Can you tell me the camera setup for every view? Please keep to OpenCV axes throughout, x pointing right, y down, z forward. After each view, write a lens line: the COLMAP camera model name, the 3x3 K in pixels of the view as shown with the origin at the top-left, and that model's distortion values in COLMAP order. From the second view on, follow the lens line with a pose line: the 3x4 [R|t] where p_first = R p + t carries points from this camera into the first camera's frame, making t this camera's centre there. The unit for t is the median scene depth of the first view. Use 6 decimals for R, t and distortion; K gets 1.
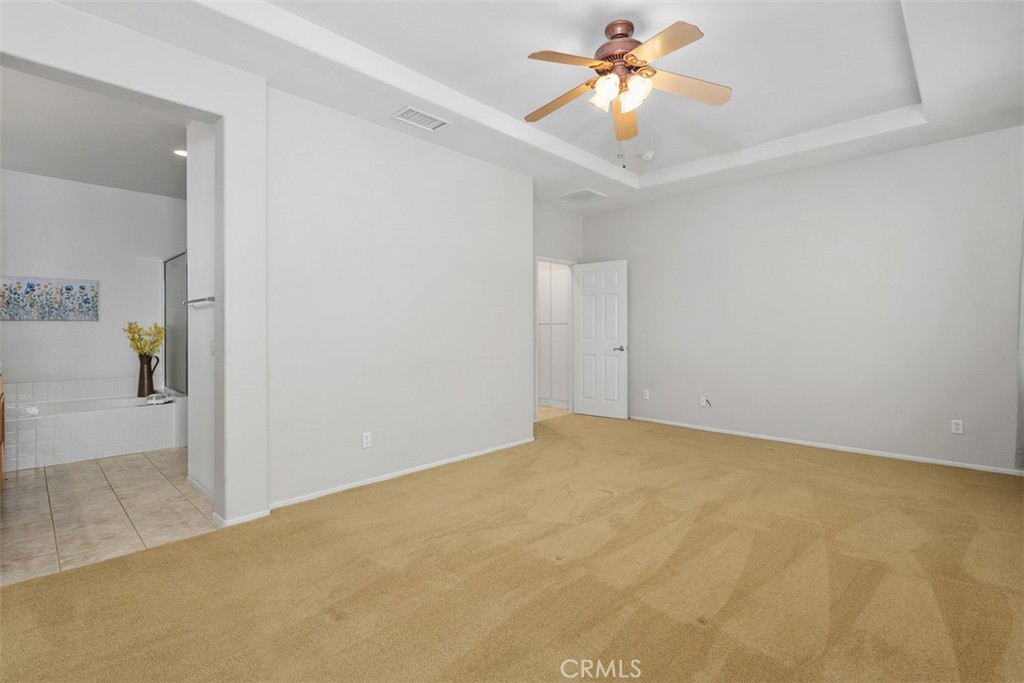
lens RADIAL K [[470.7, 0, 510.3], [0, 470.7, 330.5], [0, 0, 1]] dist [0.006464, -0.002800]
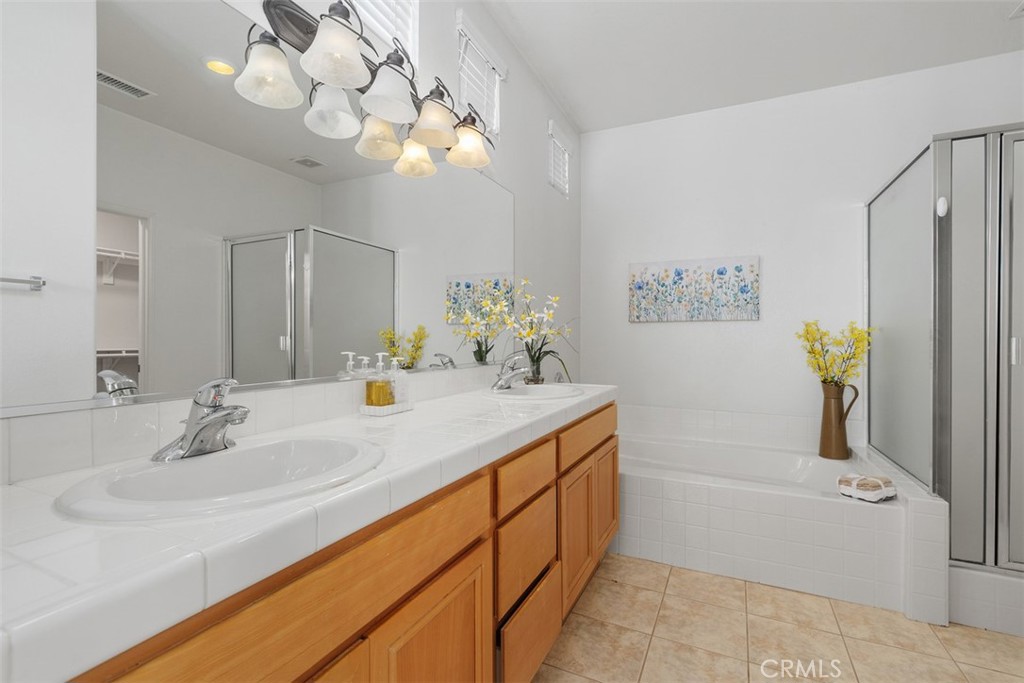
lens RADIAL K [[470.7, 0, 509.8], [0, 470.7, 335.9], [0, 0, 1]] dist [0.006464, -0.002800]
pose [[0.322616, 0.001709, -0.946528, -0.404990], [-0.004144, 0.999991, 0.000393, 0.000764], [0.946521, 0.003796, 0.322620, 0.504832]]
